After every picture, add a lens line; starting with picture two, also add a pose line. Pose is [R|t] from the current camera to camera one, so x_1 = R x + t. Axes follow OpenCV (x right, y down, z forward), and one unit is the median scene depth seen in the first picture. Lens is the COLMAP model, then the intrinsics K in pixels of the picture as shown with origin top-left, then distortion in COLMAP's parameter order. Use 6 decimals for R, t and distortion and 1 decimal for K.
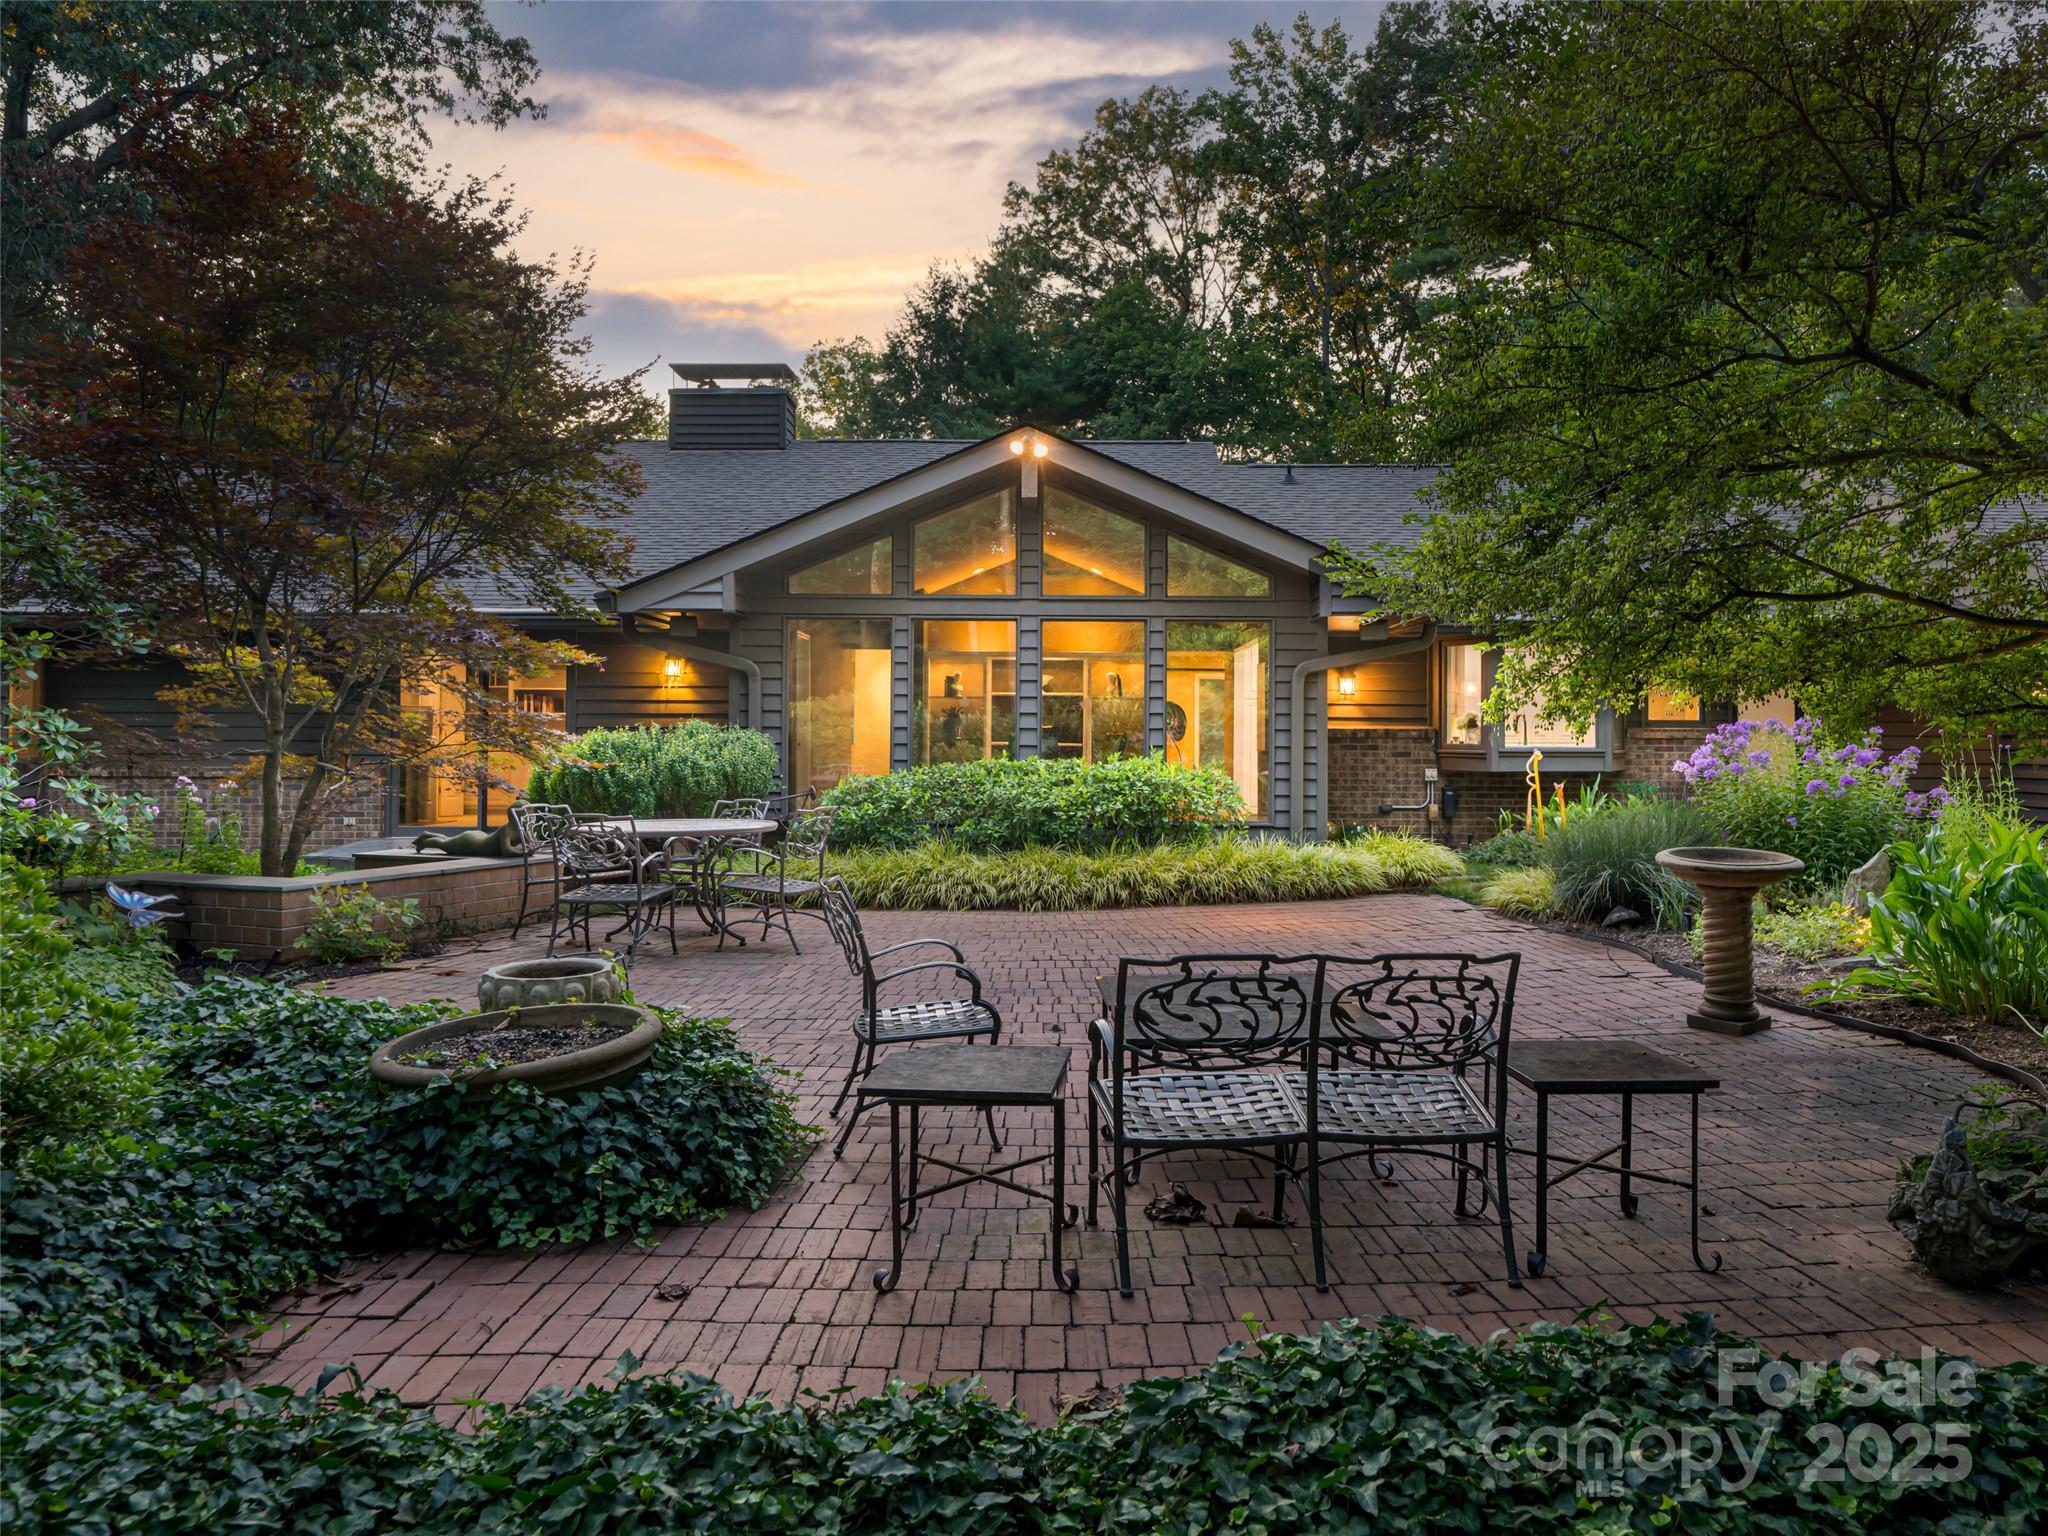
lens RADIAL K [[1312.3, 0, 1036.9], [0, 1312.3, 774.7], [0, 0, 1]] dist [0.000665, 0.000342]
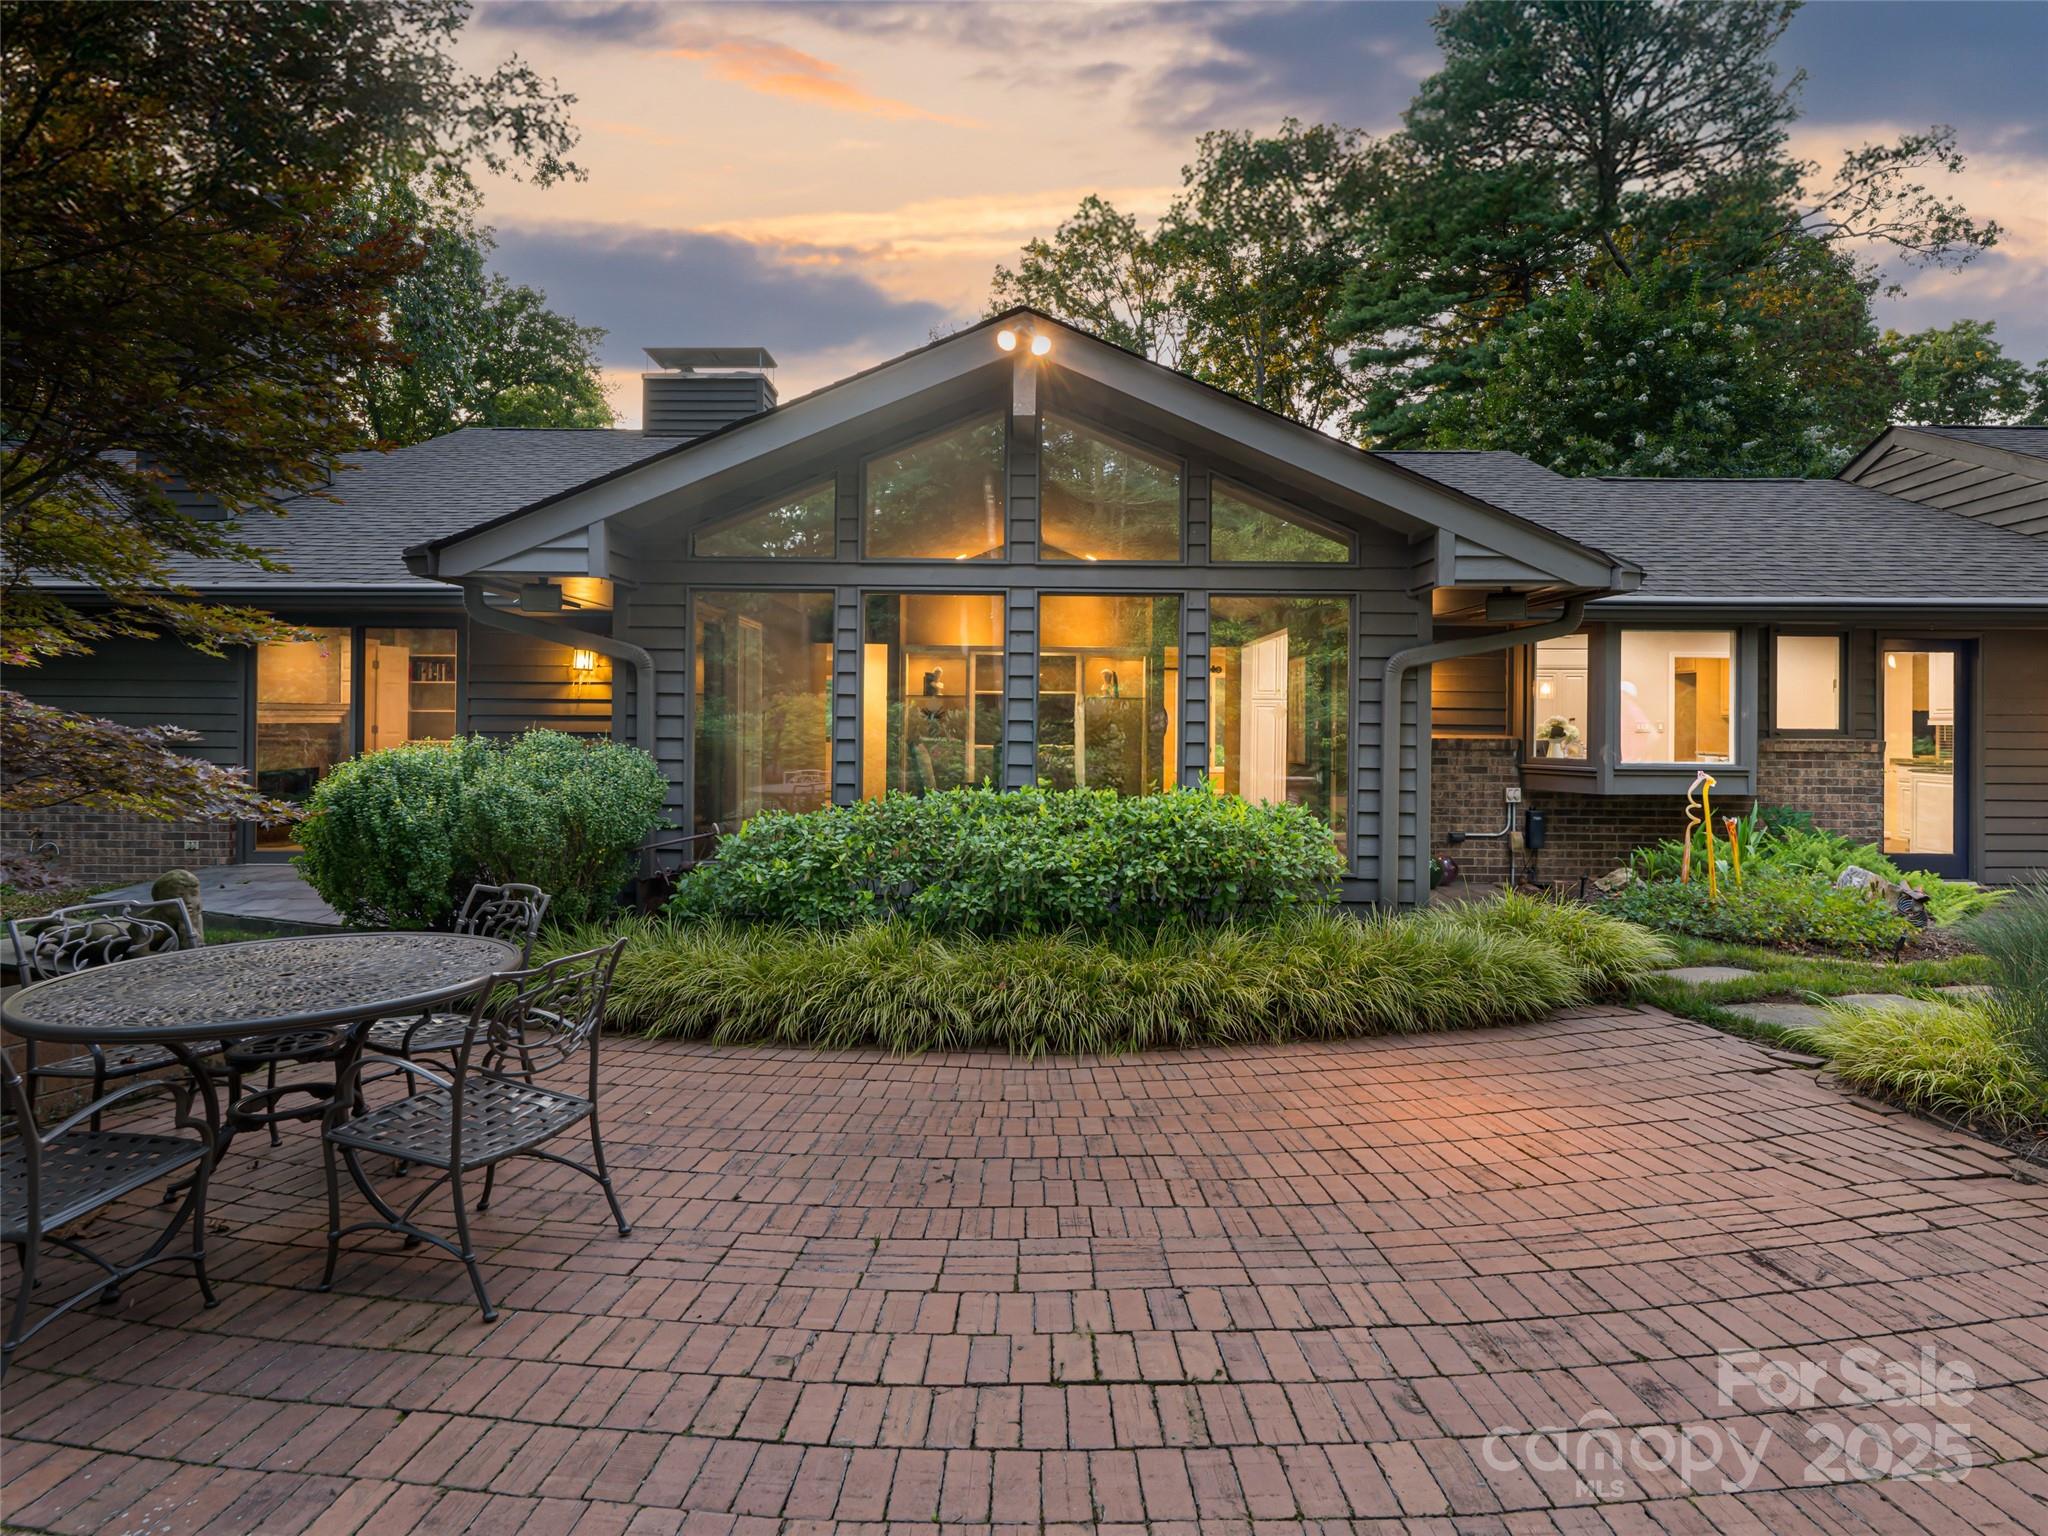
lens RADIAL K [[997.1, 0, 1012.4], [0, 997.1, 747.3], [0, 0, 1]] dist [-0.005769, -0.000523]
pose [[0.999986, 0.004424, -0.003051, -0.008277], [-0.004436, 0.999982, -0.003944, -0.026735], [0.003034, 0.003957, 0.999988, 0.399029]]
